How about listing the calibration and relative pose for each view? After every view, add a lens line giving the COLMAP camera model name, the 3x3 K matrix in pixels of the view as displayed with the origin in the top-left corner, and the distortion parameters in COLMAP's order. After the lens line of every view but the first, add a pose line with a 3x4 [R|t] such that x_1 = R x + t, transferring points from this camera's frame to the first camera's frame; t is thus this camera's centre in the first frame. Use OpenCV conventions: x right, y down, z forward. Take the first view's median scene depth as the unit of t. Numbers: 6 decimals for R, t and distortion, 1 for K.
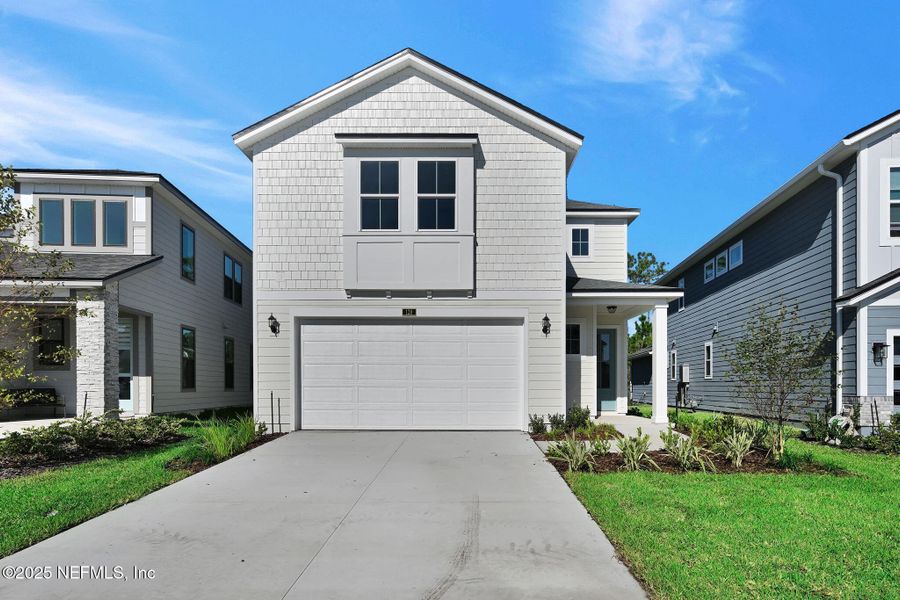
lens RADIAL K [[671.0, 0, 450.2], [0, 671.0, 389.9], [0, 0, 1]] dist [-0.000104, 0.003784]
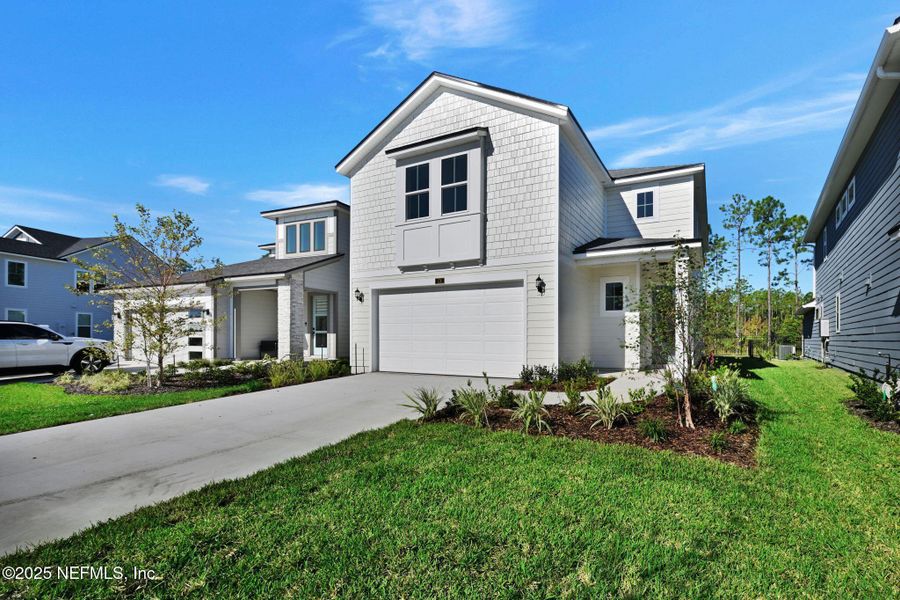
lens RADIAL K [[484.2, 0, 455.0], [0, 484.2, 337.8], [0, 0, 1]] dist [0.001249, 0.000626]
pose [[0.850879, 0.000474, -0.525362, 0.439487], [-0.005131, 0.999959, -0.007407, -0.002989], [0.525337, 0.008999, 0.850847, 0.246439]]
